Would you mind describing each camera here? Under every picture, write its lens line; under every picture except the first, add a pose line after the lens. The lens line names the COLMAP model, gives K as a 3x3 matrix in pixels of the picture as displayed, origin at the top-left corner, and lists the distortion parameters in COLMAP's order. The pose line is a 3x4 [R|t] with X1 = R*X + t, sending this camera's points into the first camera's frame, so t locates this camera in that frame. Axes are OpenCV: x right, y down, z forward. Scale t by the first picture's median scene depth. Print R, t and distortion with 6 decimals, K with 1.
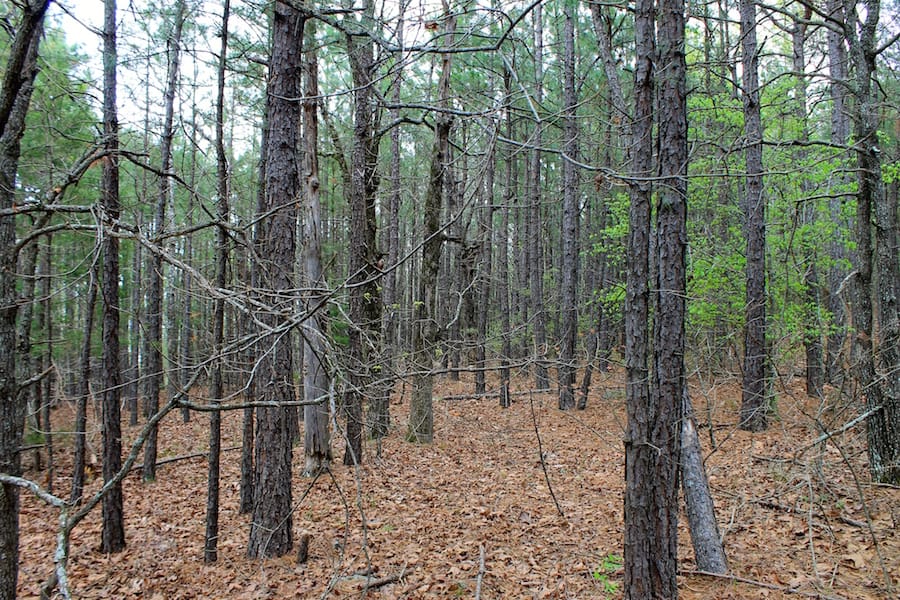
lens RADIAL K [[758.1, 0, 456.6], [0, 758.1, 303.1], [0, 0, 1]] dist [-0.159840, 0.126425]
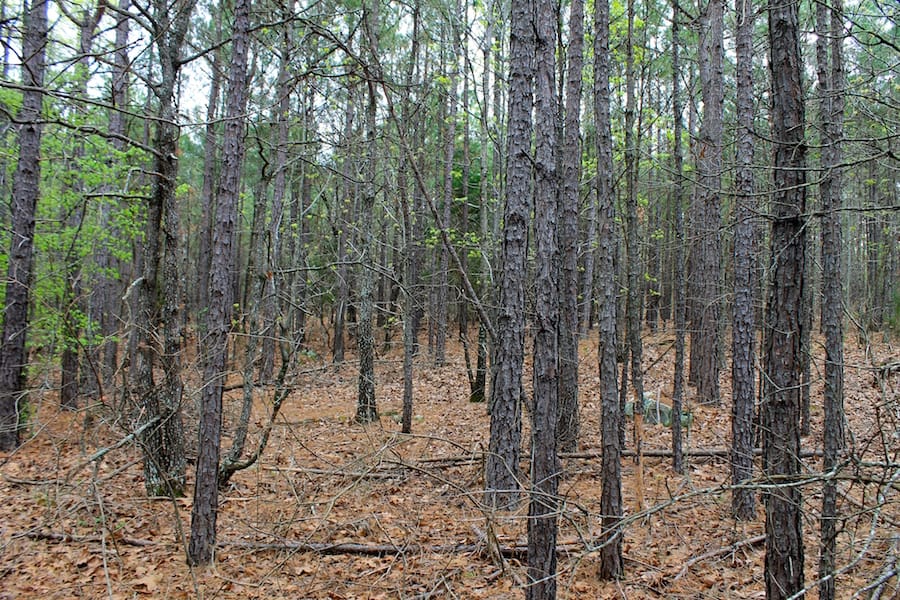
lens RADIAL K [[758.1, 0, 456.6], [0, 758.1, 303.1], [0, 0, 1]] dist [-0.159840, 0.126425]
pose [[0.573940, 0.069784, 0.815919, -0.007004], [-0.054881, 0.997400, -0.046701, 0.013596], [-0.817057, -0.017975, 0.576277, 0.108891]]
